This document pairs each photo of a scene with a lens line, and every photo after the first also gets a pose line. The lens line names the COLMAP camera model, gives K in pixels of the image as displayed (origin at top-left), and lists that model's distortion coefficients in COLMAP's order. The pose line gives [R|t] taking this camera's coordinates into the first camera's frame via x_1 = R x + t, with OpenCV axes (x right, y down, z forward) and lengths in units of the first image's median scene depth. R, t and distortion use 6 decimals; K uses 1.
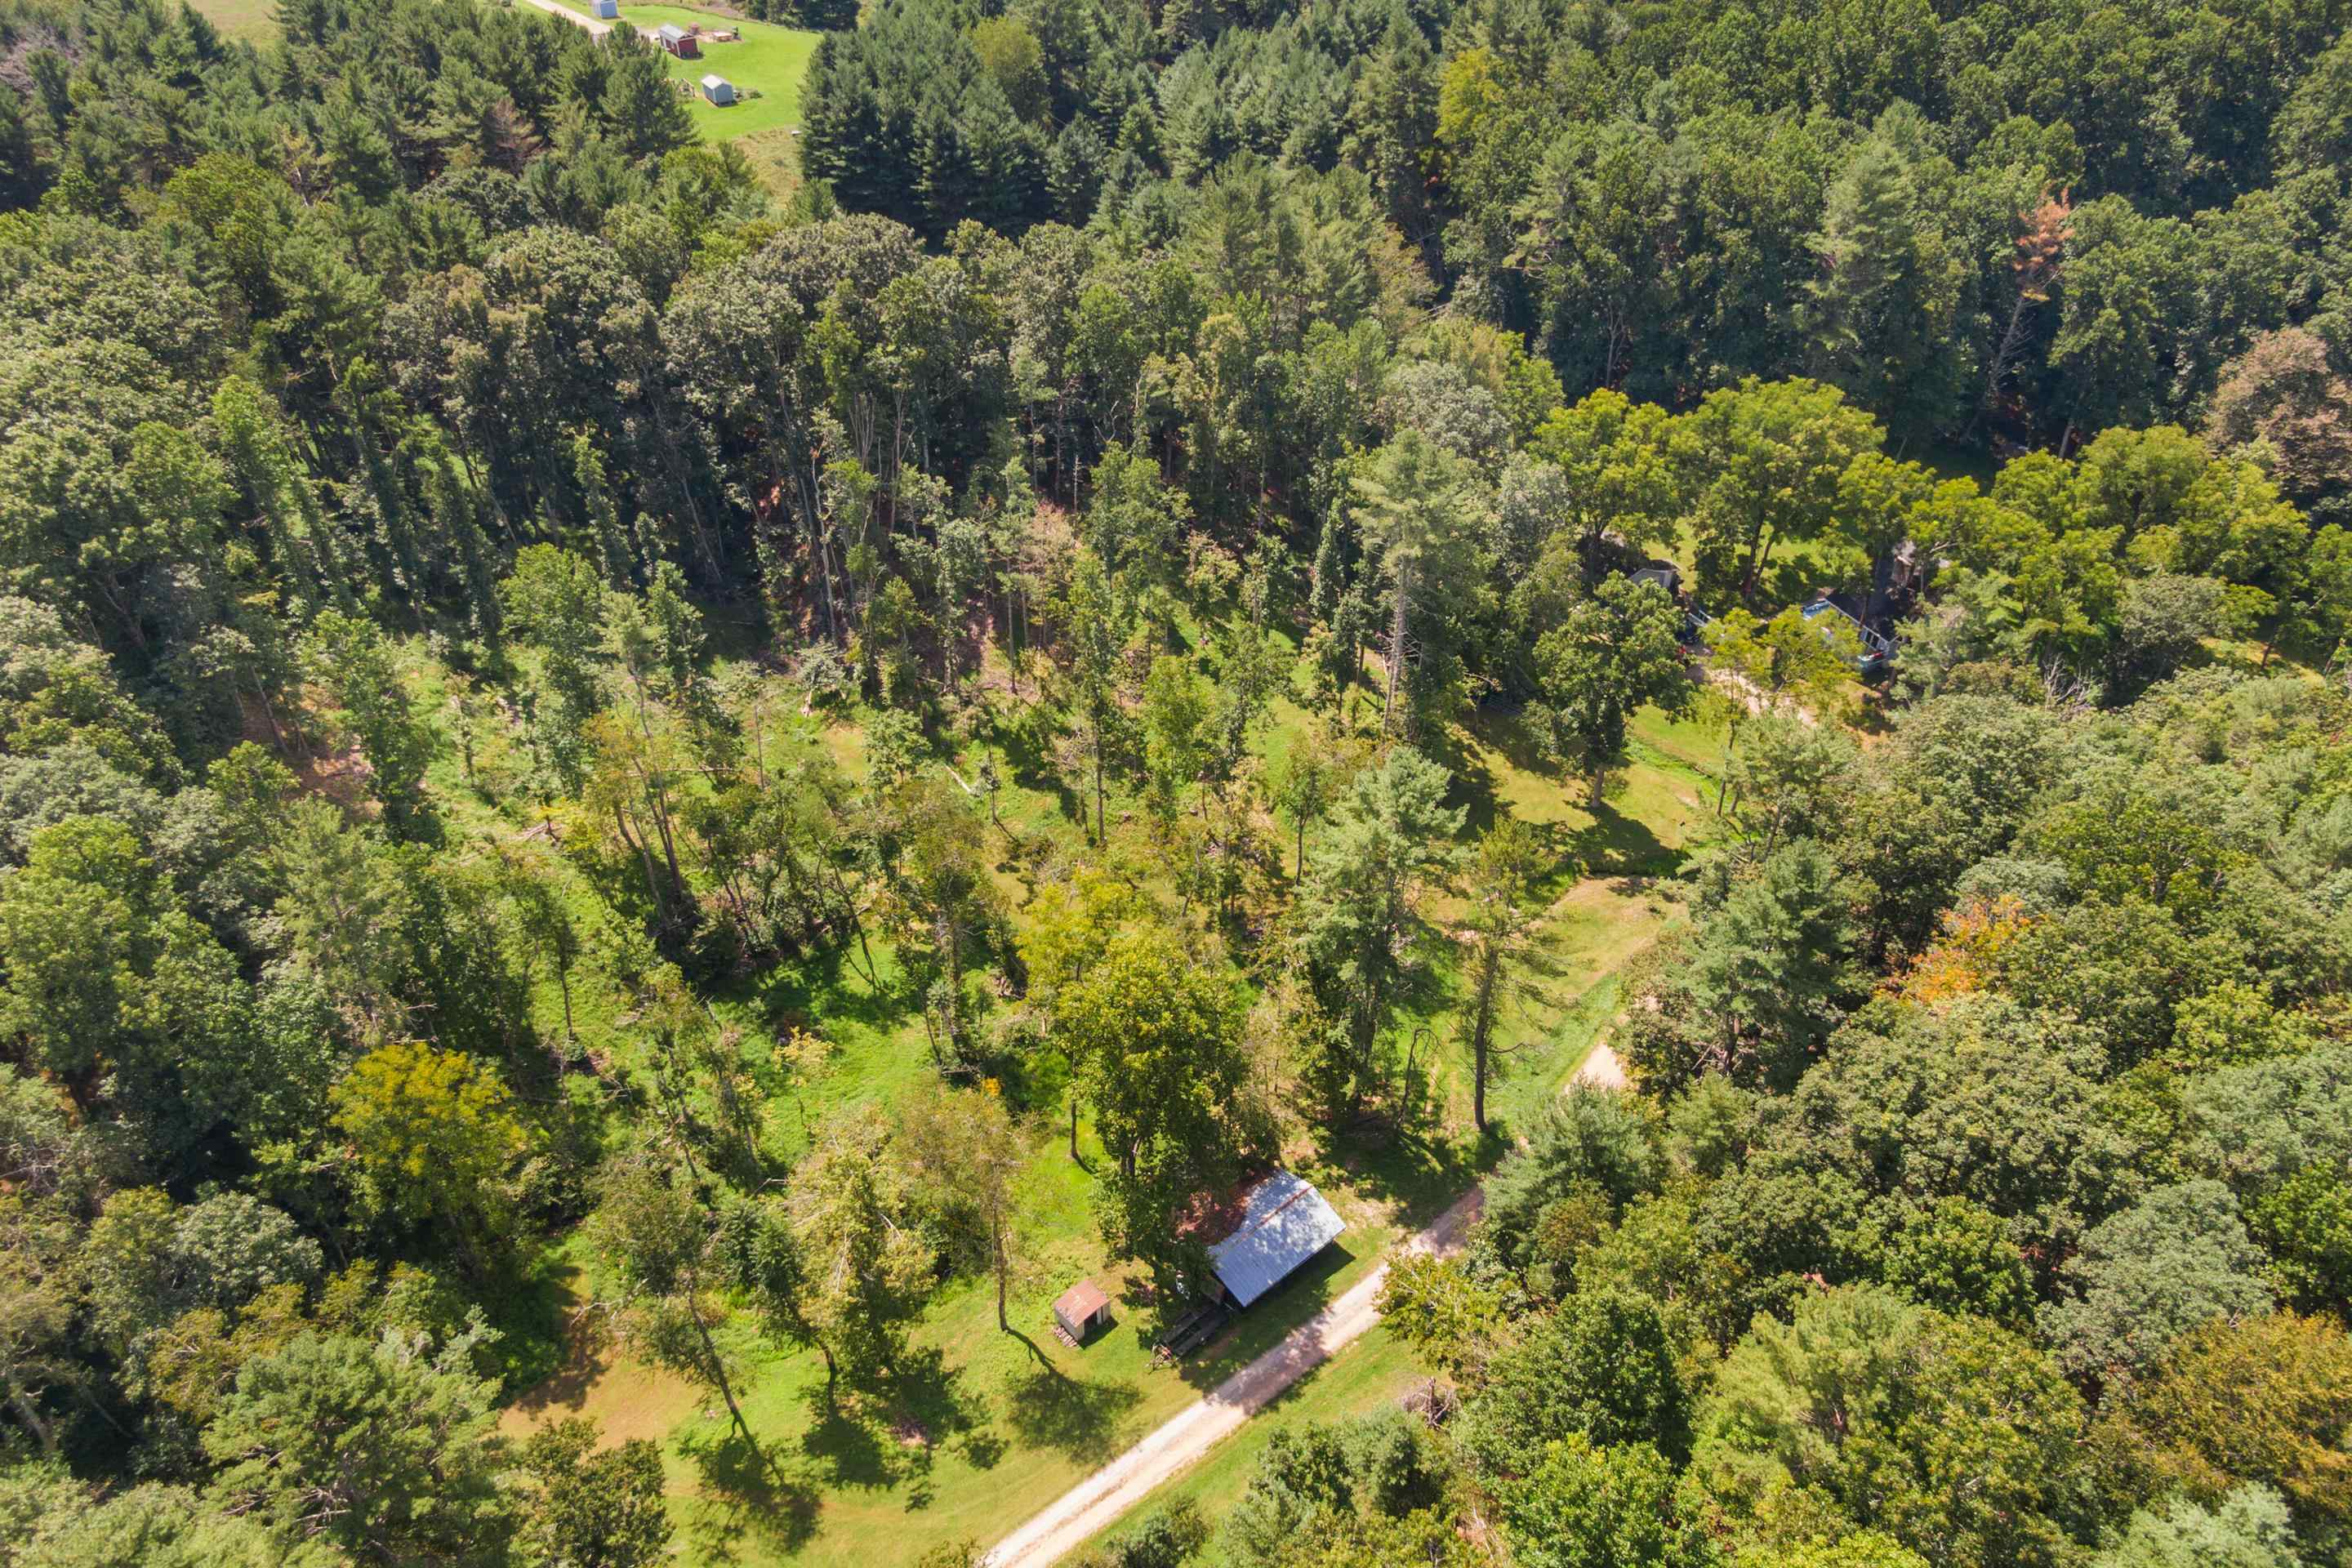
lens RADIAL K [[1699.5, 0, 1195.2], [0, 1699.5, 780.5], [0, 0, 1]] dist [0.024762, -0.032226]
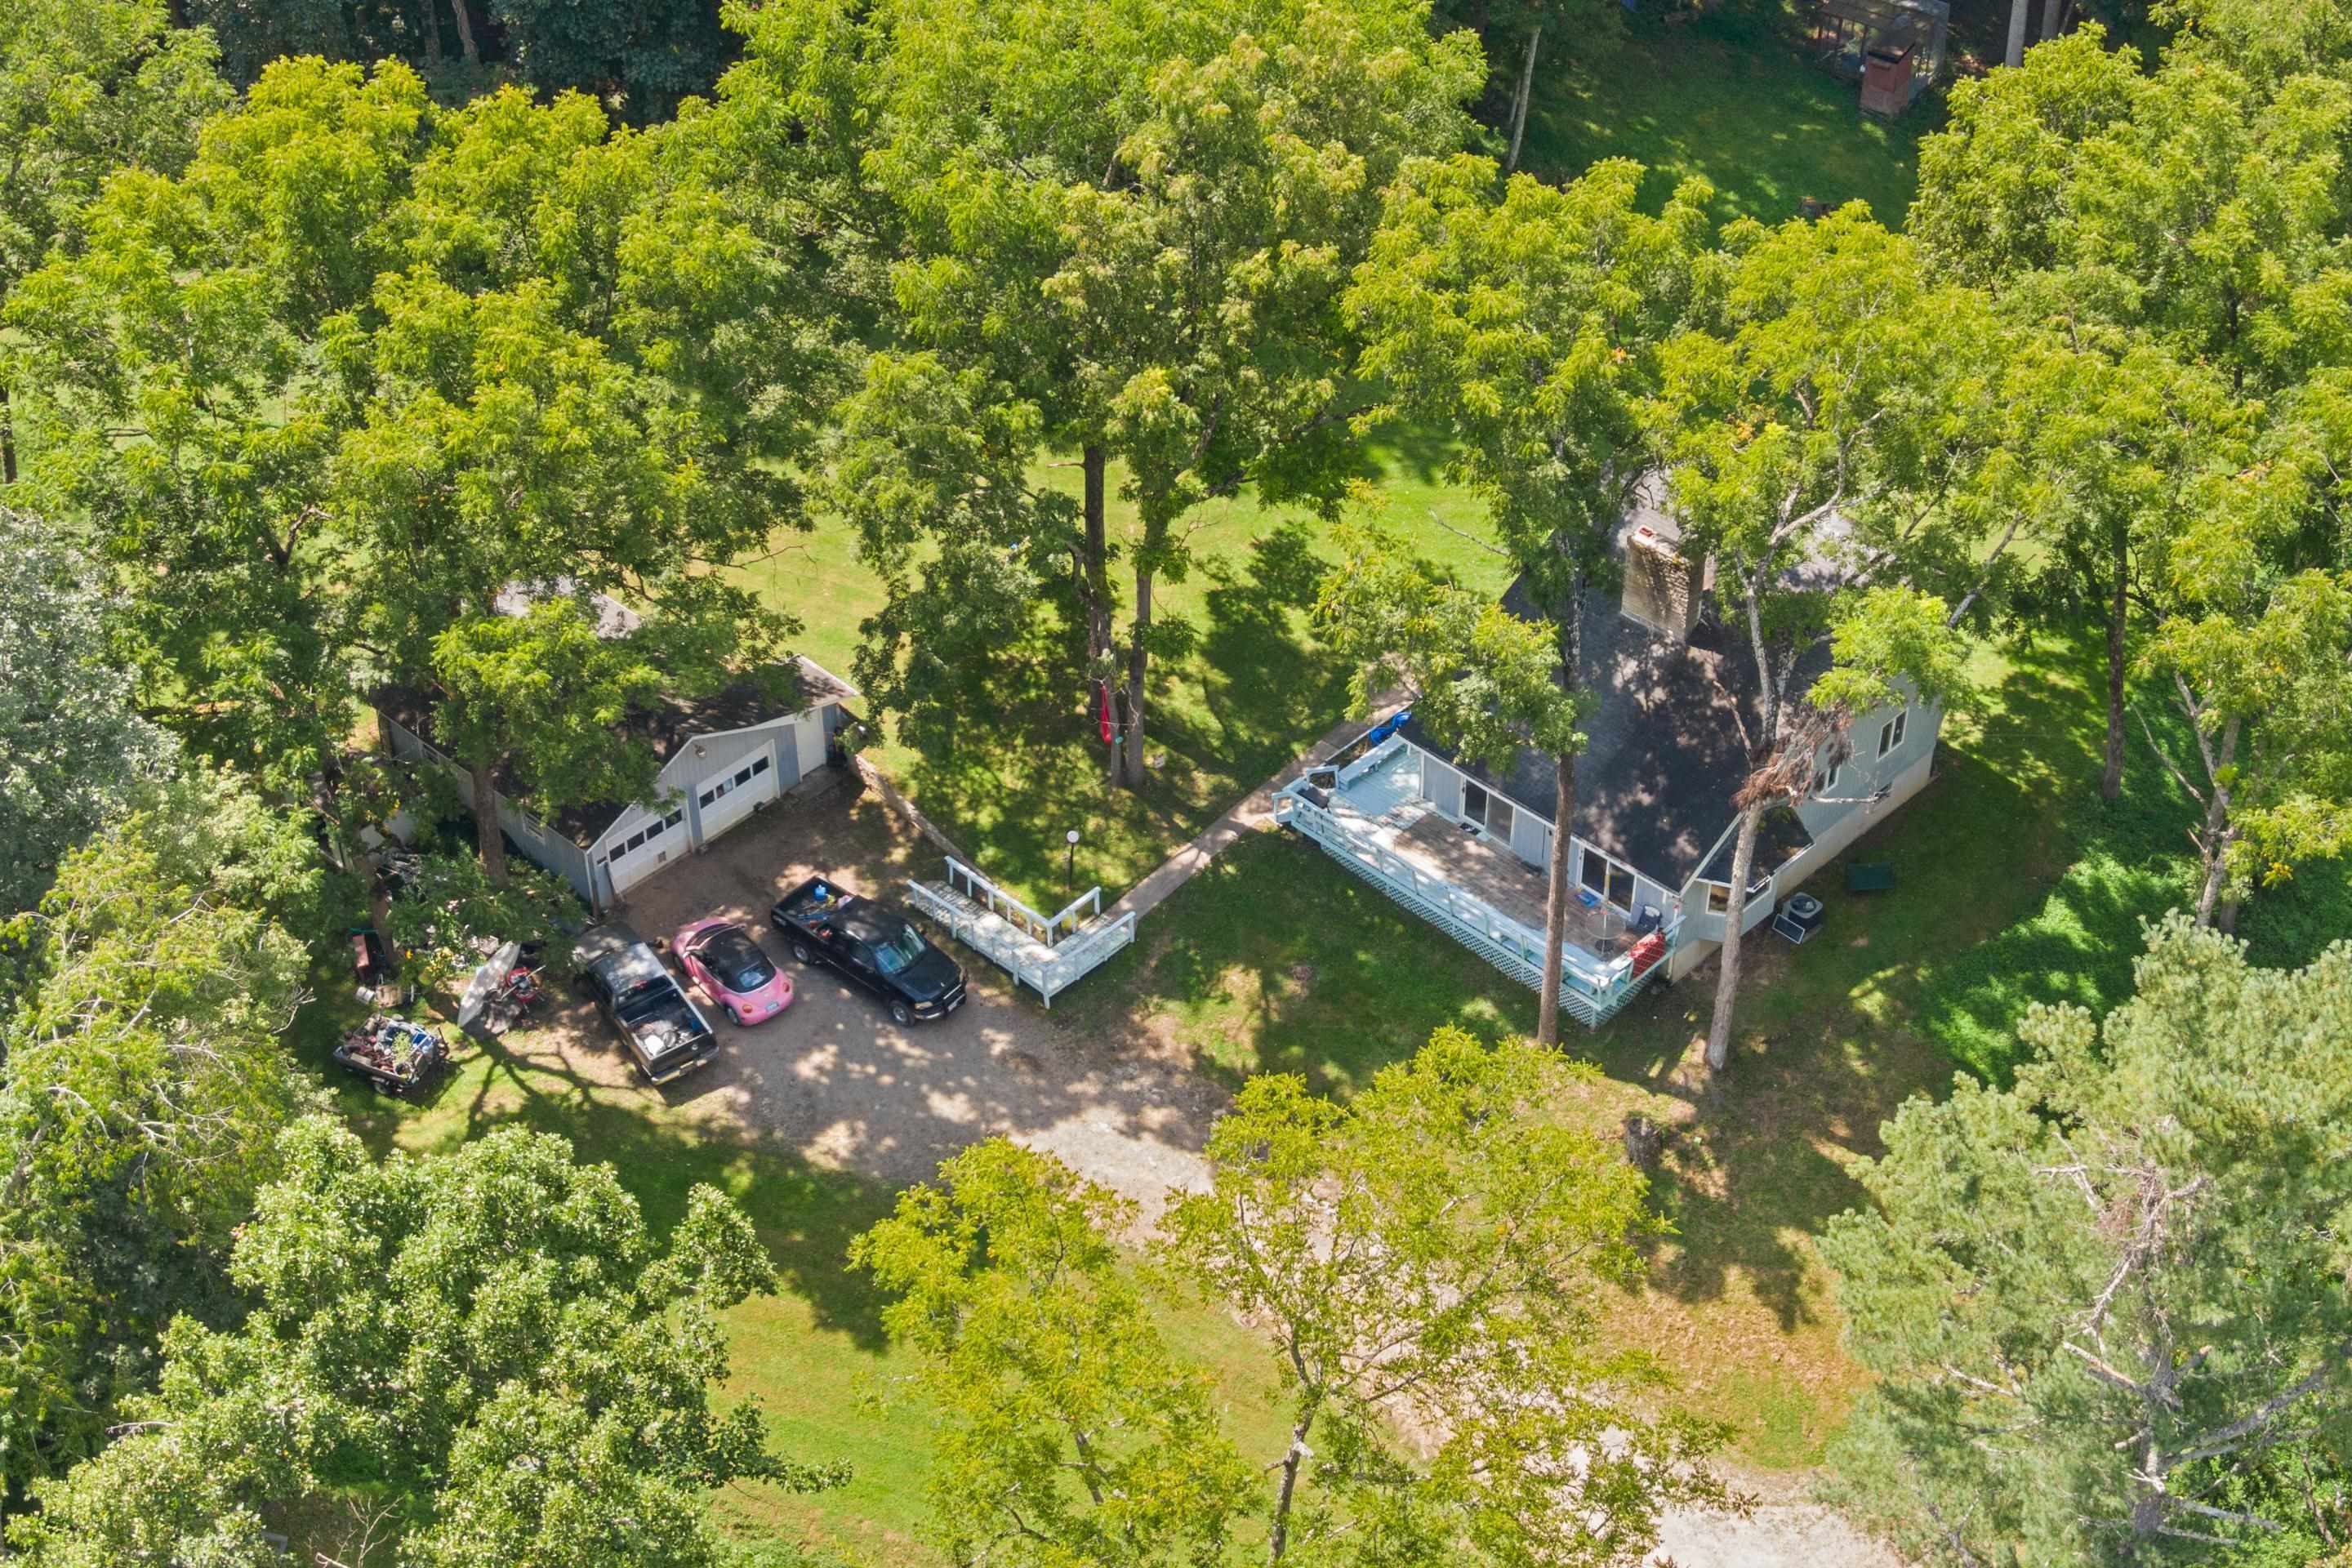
lens RADIAL K [[3369.0, 0, 1162.7], [0, 3369.0, 841.0], [0, 0, 1]] dist [-0.012035, 0.000000]
pose [[0.941020, -0.223238, 0.254256, 0.212934], [0.215145, 0.974763, 0.059577, -0.132140], [-0.261139, -0.001361, 0.965300, 0.543481]]
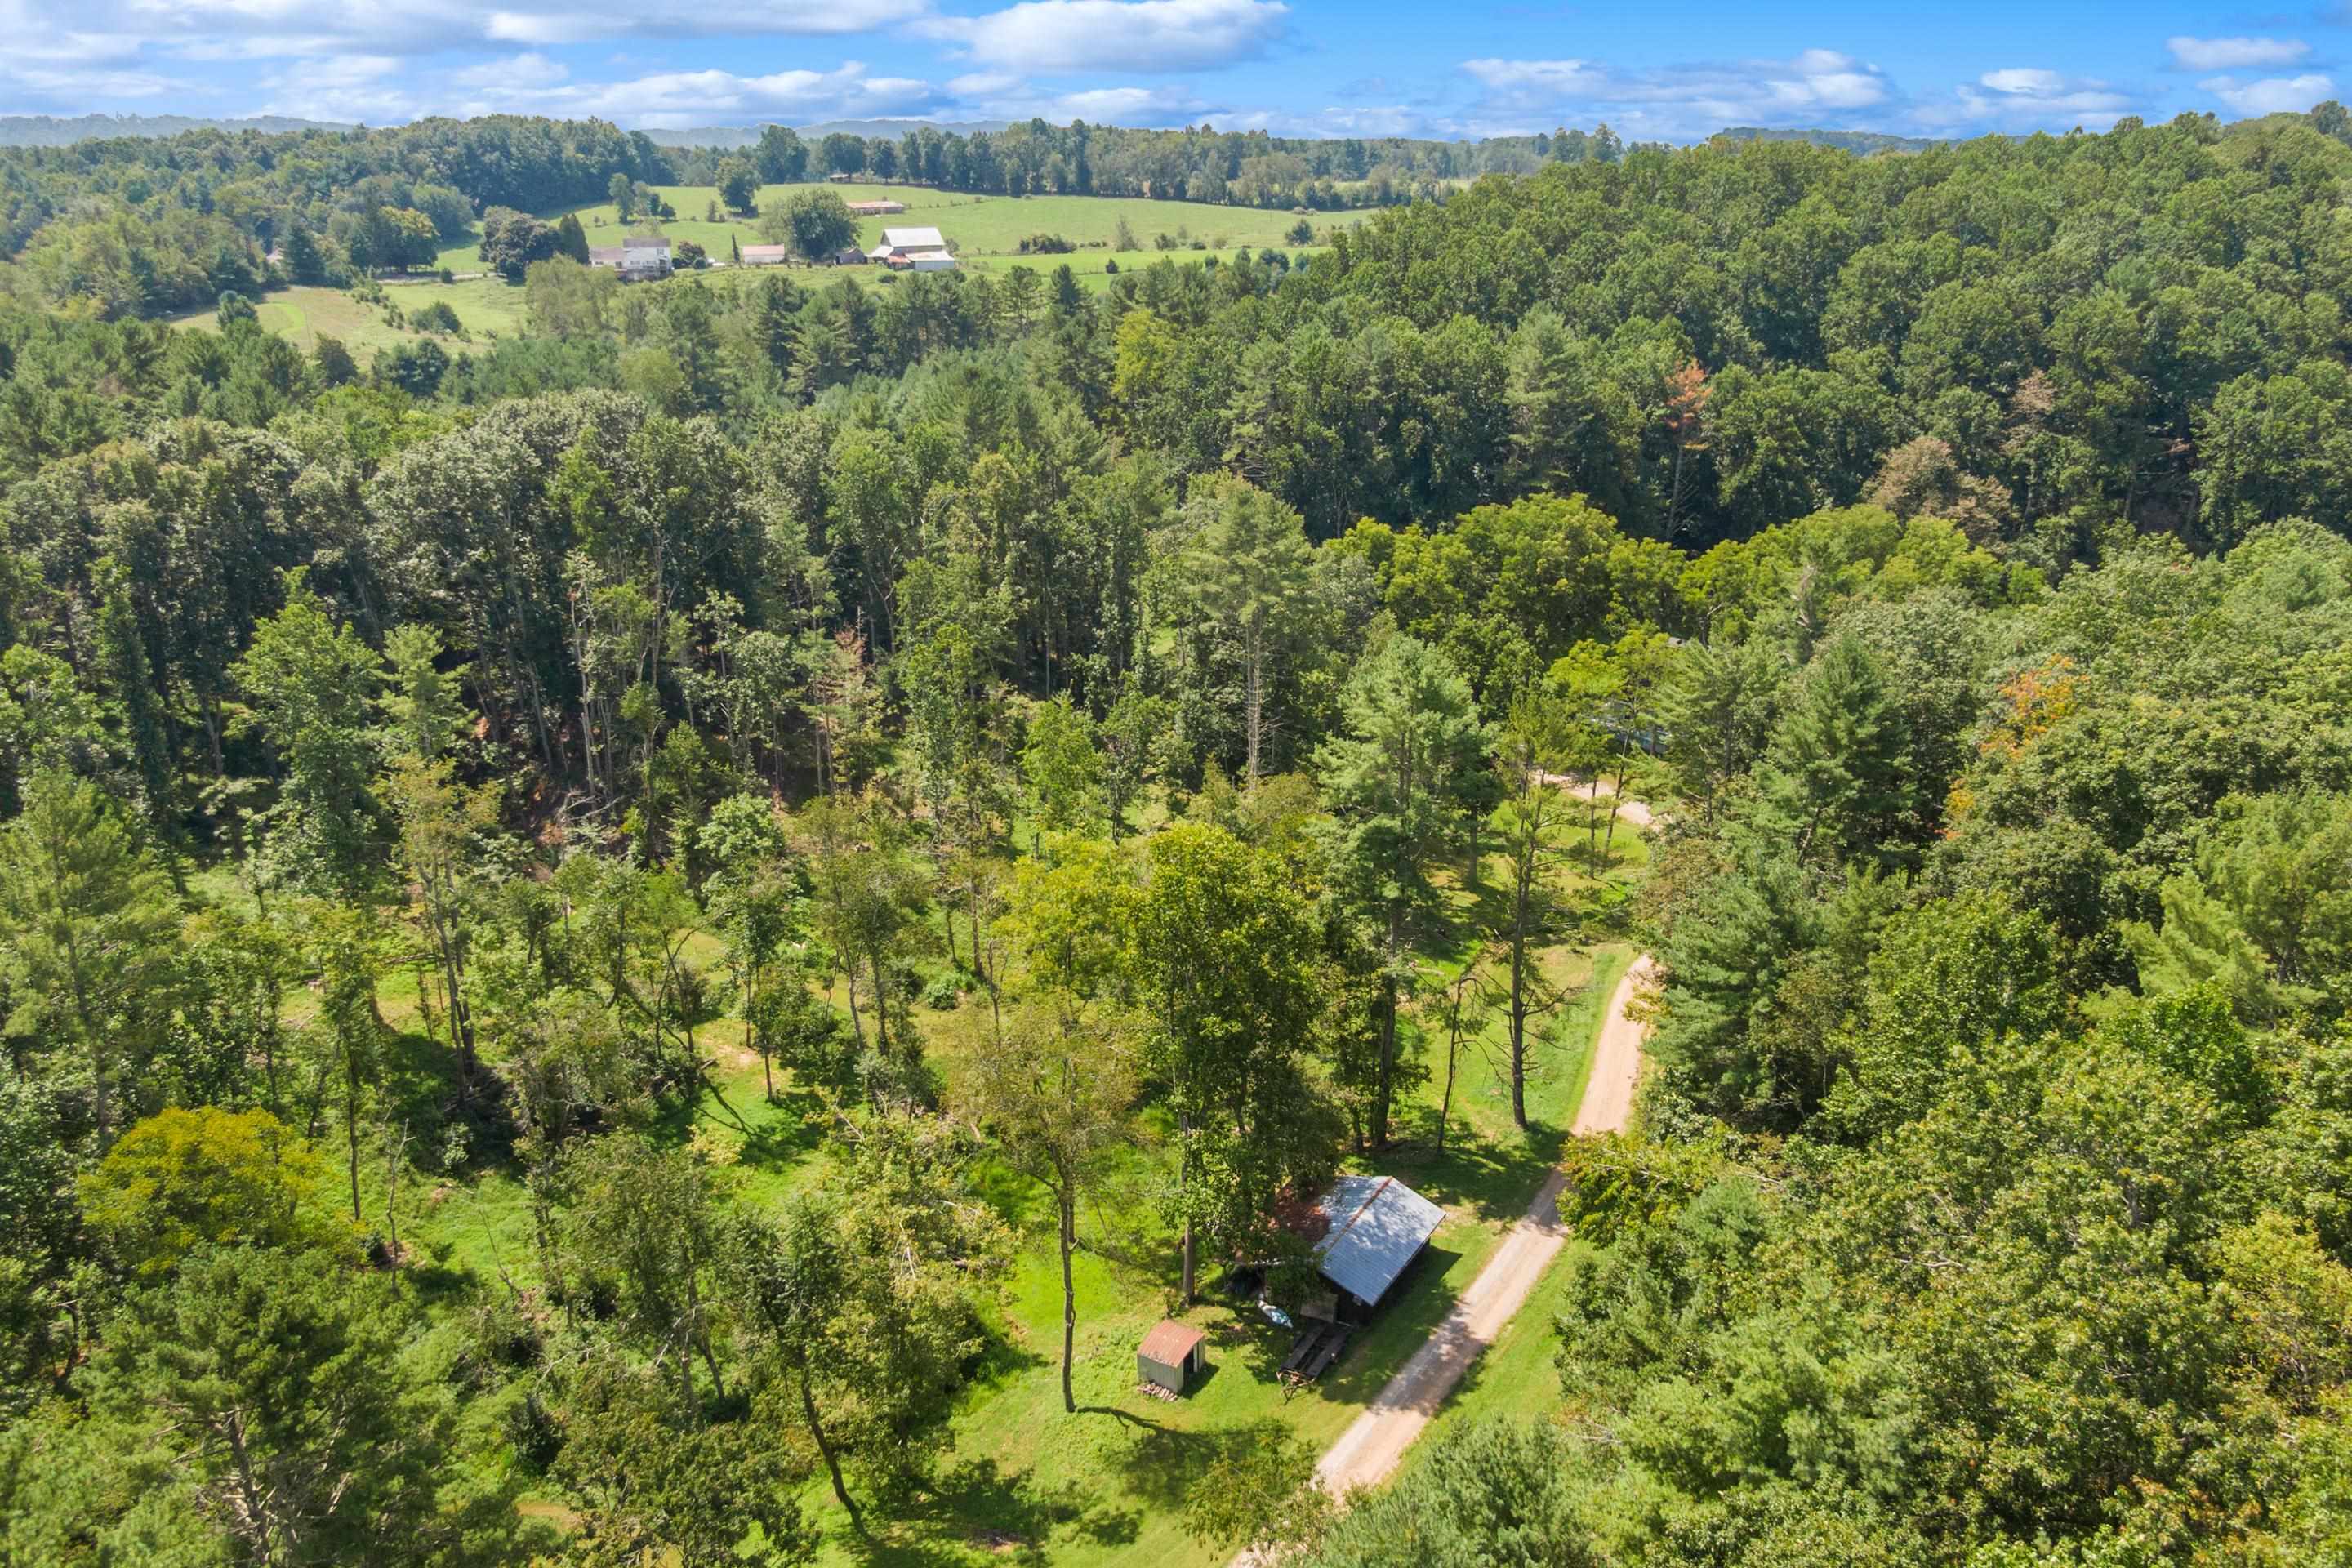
lens RADIAL K [[1699.5, 0, 1195.0], [0, 1699.5, 776.5], [0, 0, 1]] dist [0.024762, -0.032226]
pose [[0.956857, -0.105676, 0.270663, -0.150533], [0.182429, 0.943526, -0.276547, 0.178830], [-0.226153, 0.313992, 0.922097, 0.137180]]
